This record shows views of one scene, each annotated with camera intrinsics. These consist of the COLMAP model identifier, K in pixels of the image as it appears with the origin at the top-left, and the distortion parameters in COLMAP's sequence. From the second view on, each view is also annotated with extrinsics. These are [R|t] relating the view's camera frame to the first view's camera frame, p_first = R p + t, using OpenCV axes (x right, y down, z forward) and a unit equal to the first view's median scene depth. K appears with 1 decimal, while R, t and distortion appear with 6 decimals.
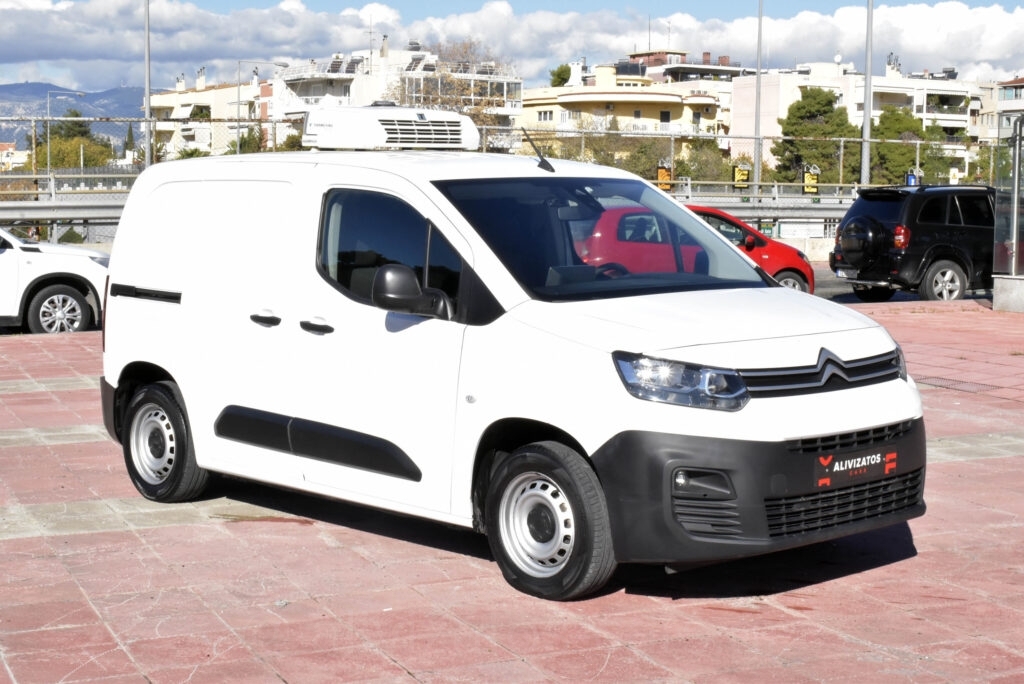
lens RADIAL K [[1644.4, 0, 543.4], [0, 1644.4, 338.1], [0, 0, 1]] dist [-0.010285, -0.101584]
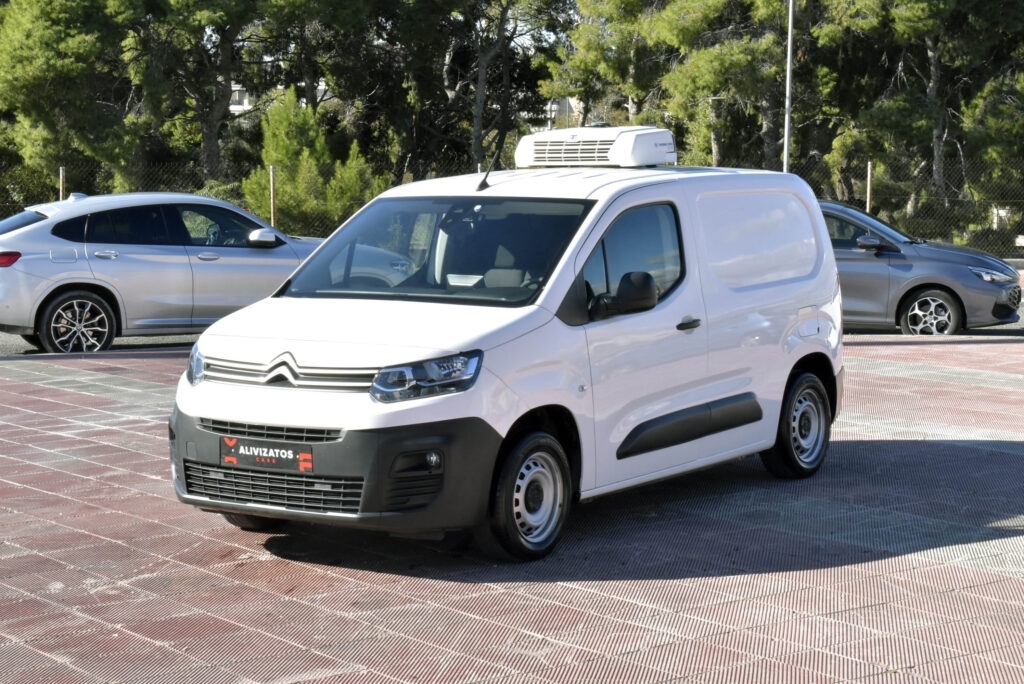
lens RADIAL K [[1993.4, 0, 512.0], [0, 1993.4, 342.0], [0, 0, 1]] dist [0.043394, -0.145063]
pose [[0.223097, 0.085777, -0.971015, 1.233050], [-0.082472, 0.994210, 0.068877, -0.086667], [0.971301, 0.064716, 0.228880, 0.661157]]
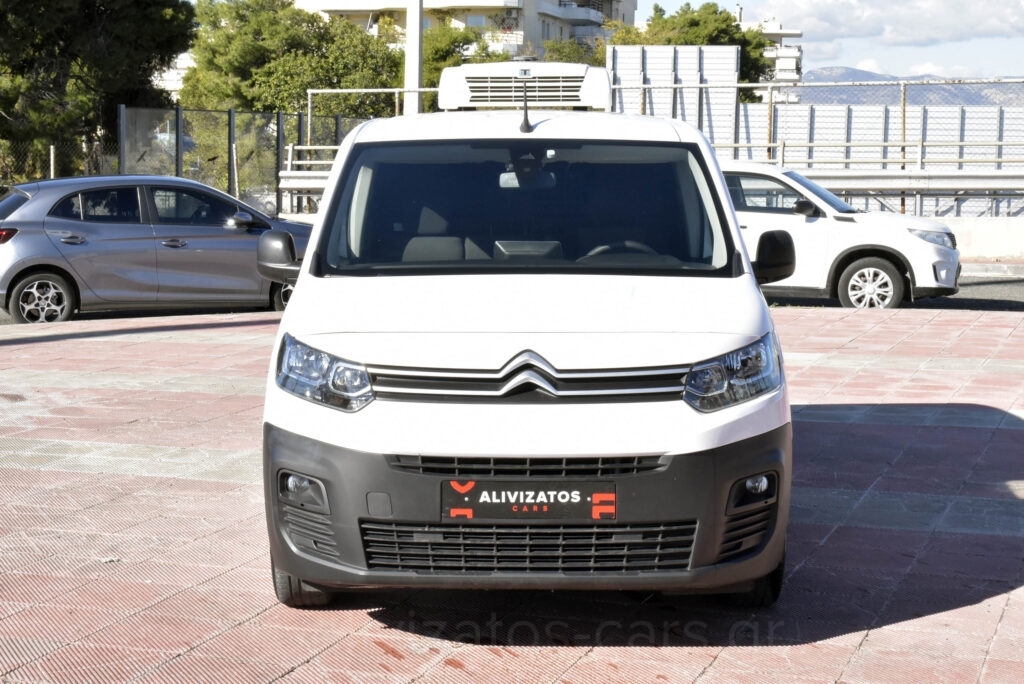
lens RADIAL K [[1770.6, 0, 512.0], [0, 1770.6, 342.0], [0, 0, 1]] dist [-0.043917, 0.145058]
pose [[0.718078, 0.071265, -0.692304, 0.602127], [-0.061842, 0.997342, 0.038521, -0.024014], [0.693210, 0.015152, 0.720577, 0.298186]]
